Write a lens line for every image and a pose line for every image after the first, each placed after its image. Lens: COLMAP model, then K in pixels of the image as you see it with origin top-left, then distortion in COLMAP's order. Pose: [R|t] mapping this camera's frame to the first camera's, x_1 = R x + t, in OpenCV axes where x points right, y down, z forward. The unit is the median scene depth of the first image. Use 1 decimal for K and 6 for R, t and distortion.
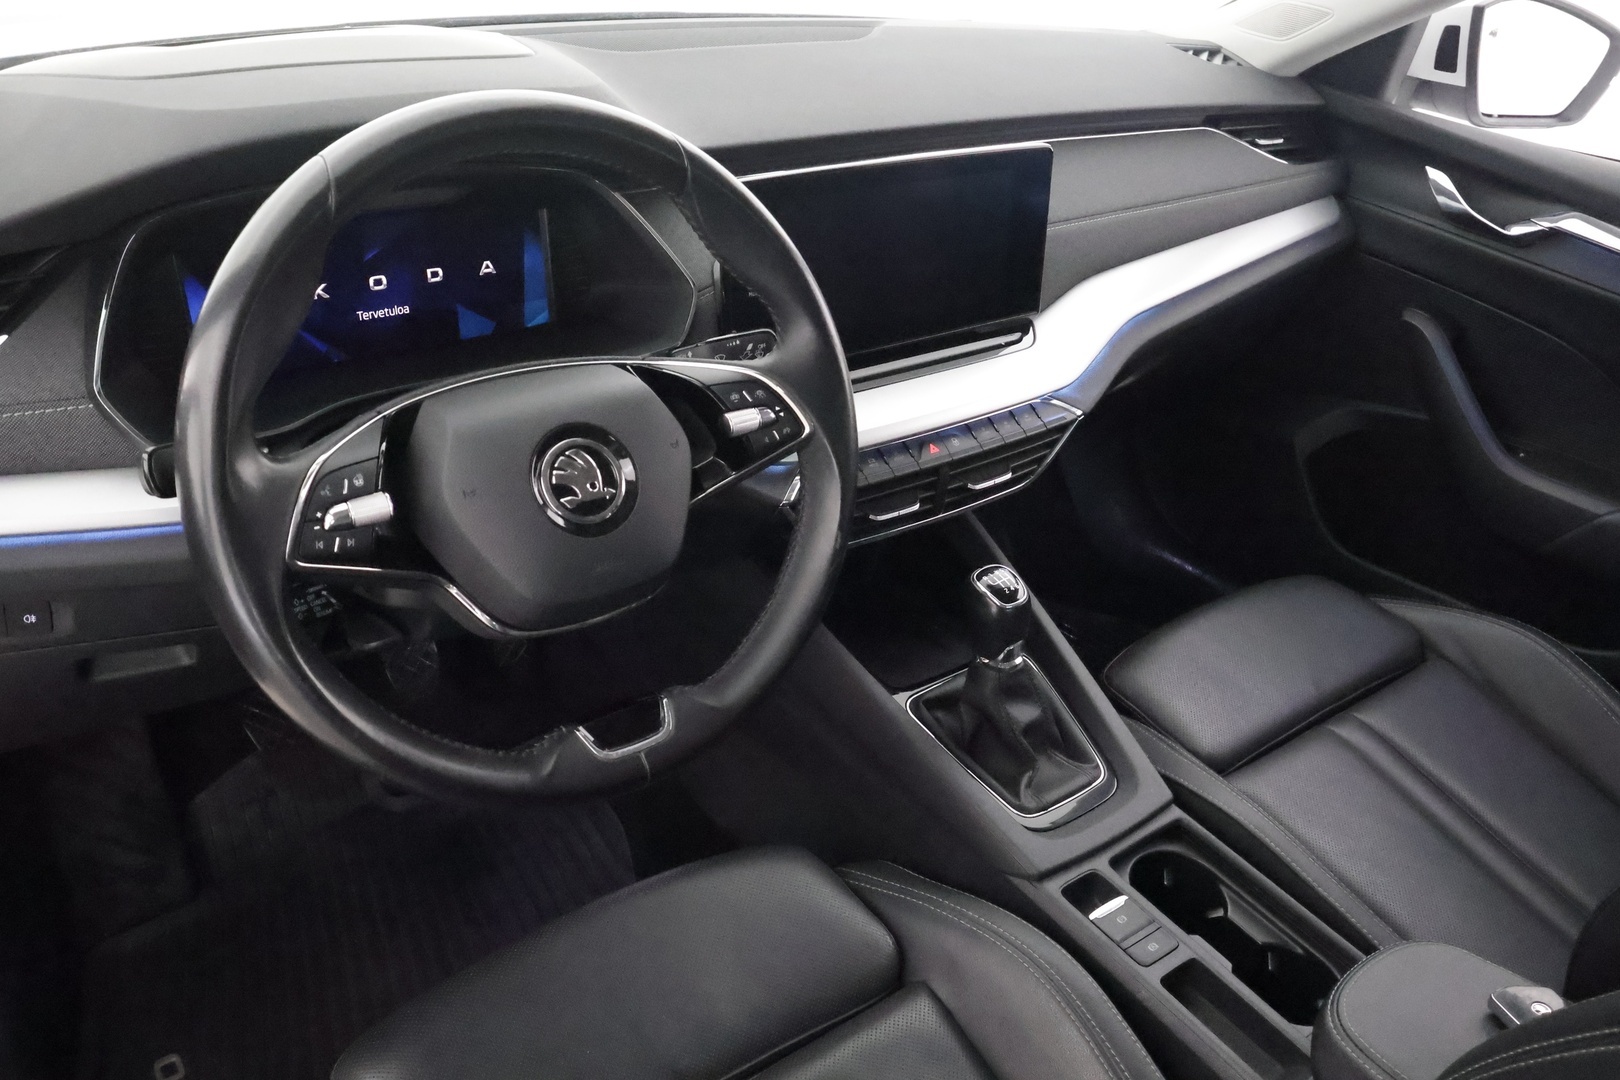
lens RADIAL K [[1320.2, 0, 809.9], [0, 1320.2, 541.1], [0, 0, 1]] dist [0.044347, -0.008461]
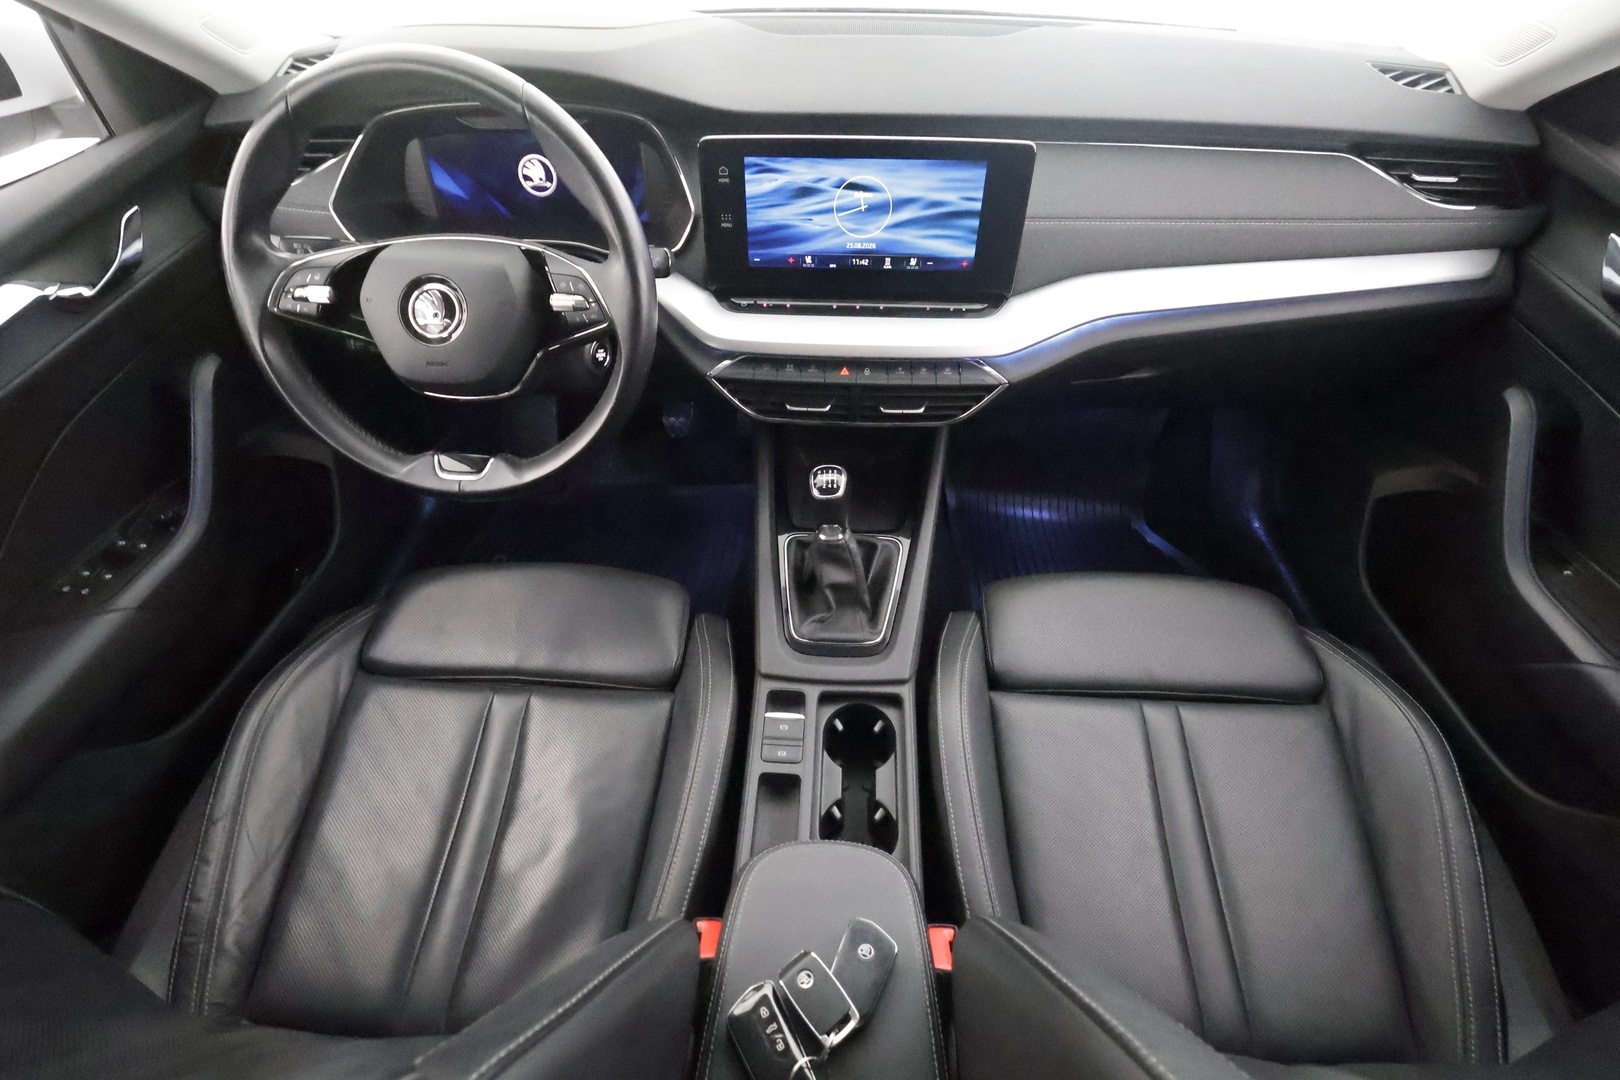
lens RADIAL K [[774.5, 0, 815.2], [0, 774.5, 537.6], [0, 0, 1]] dist [0.011764, 0.001448]
pose [[0.755594, 0.394295, -0.523076, 0.561760], [-0.274668, 0.915662, 0.293463, -0.140735], [0.594672, -0.078067, 0.800169, 0.338901]]
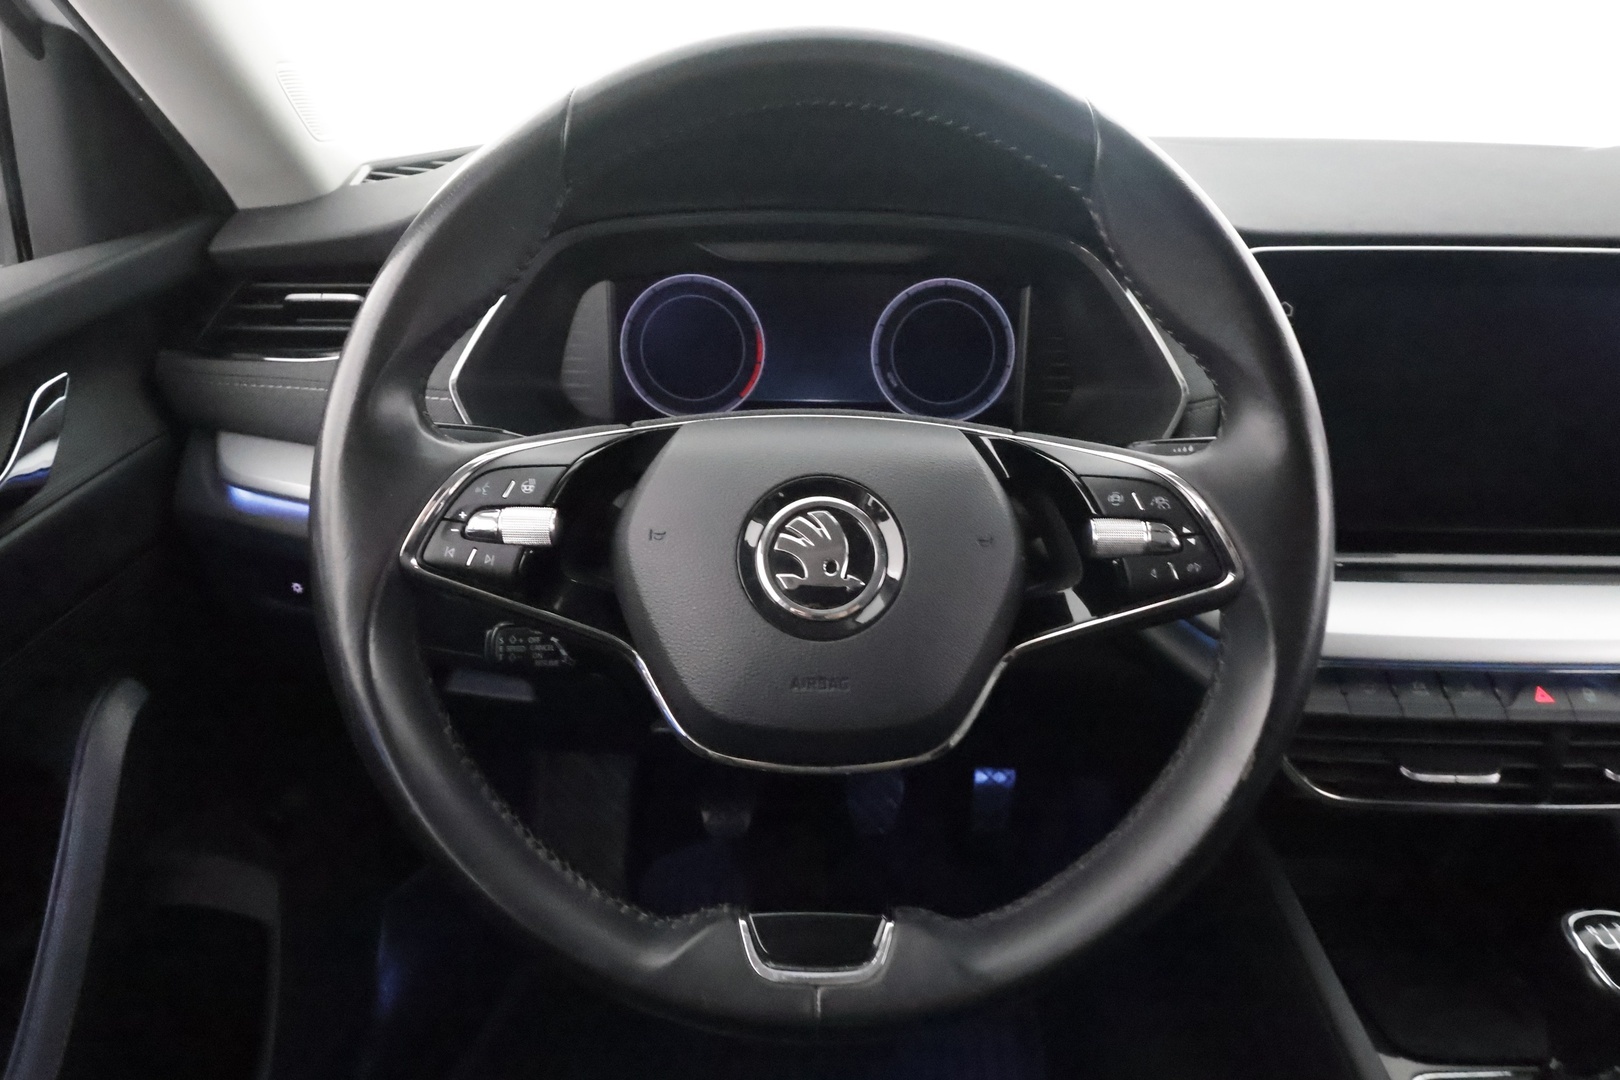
lens RADIAL K [[1089.2, 0, 782.3], [0, 1089.2, 527.7], [0, 0, 1]] dist [0.009301, 0.007351]
pose [[0.798124, 0.163756, -0.579813, 0.095617], [-0.265403, 0.959511, -0.094339, -0.001299], [0.540888, 0.229178, 0.809270, 0.369973]]
